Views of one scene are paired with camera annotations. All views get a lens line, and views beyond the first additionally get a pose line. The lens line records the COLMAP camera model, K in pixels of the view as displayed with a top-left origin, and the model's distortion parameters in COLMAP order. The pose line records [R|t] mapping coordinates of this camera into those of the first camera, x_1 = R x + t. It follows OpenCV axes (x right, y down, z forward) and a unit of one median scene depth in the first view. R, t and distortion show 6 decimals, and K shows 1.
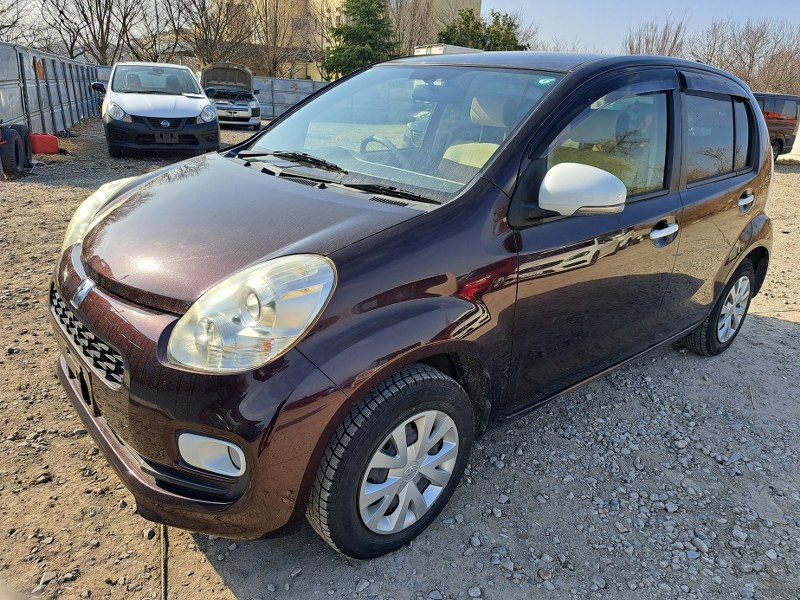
lens RADIAL K [[574.2, 0, 416.3], [0, 574.2, 293.5], [0, 0, 1]] dist [0.044530, -0.028269]
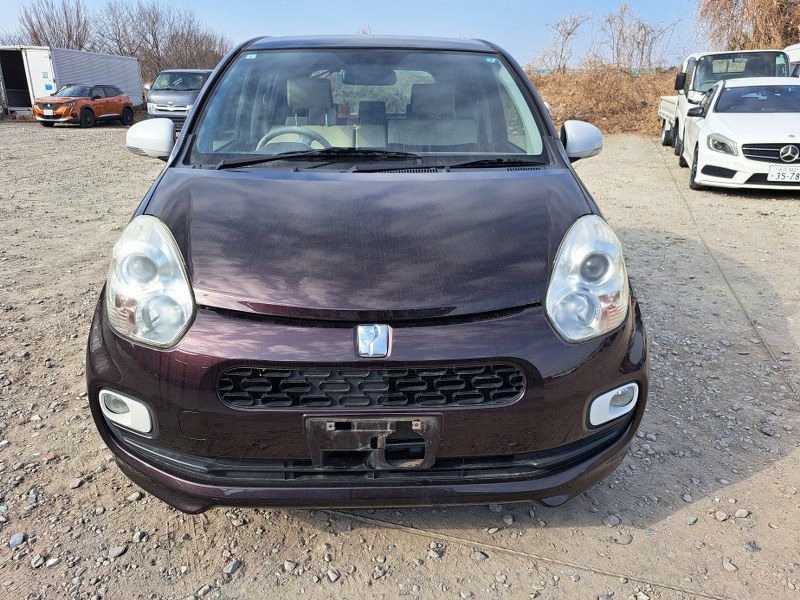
lens RADIAL K [[574.2, 0, 395.7], [0, 574.2, 303.7], [0, 0, 1]] dist [0.044530, -0.028269]
pose [[0.643486, -0.321983, 0.694444, -0.868135], [0.291713, 0.941918, 0.166418, -0.138326], [-0.707693, 0.095490, 0.700037, 0.321923]]
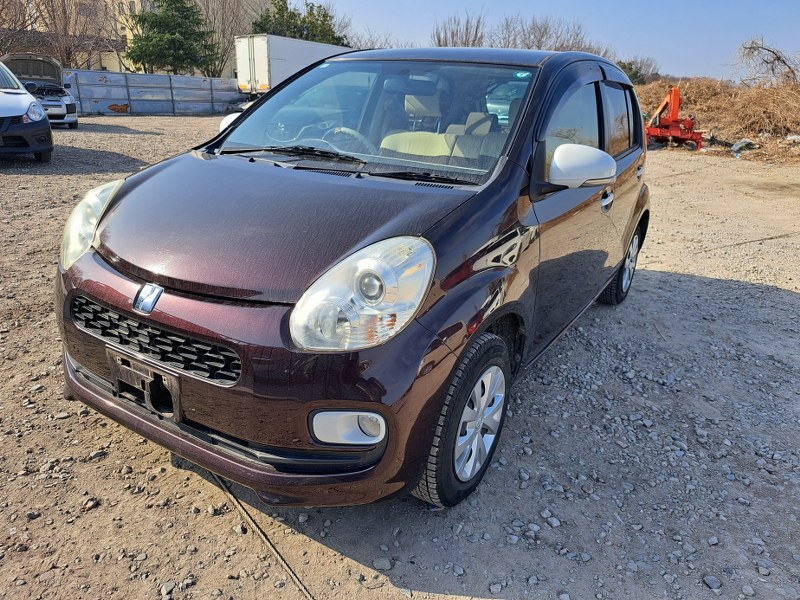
lens RADIAL K [[574.2, 0, 411.4], [0, 574.2, 288.5], [0, 0, 1]] dist [0.044530, -0.028269]
pose [[0.957023, -0.110051, 0.268320, -0.324973], [0.108351, 0.993887, 0.021183, 0.006896], [-0.269011, 0.008801, 0.963097, -0.042283]]
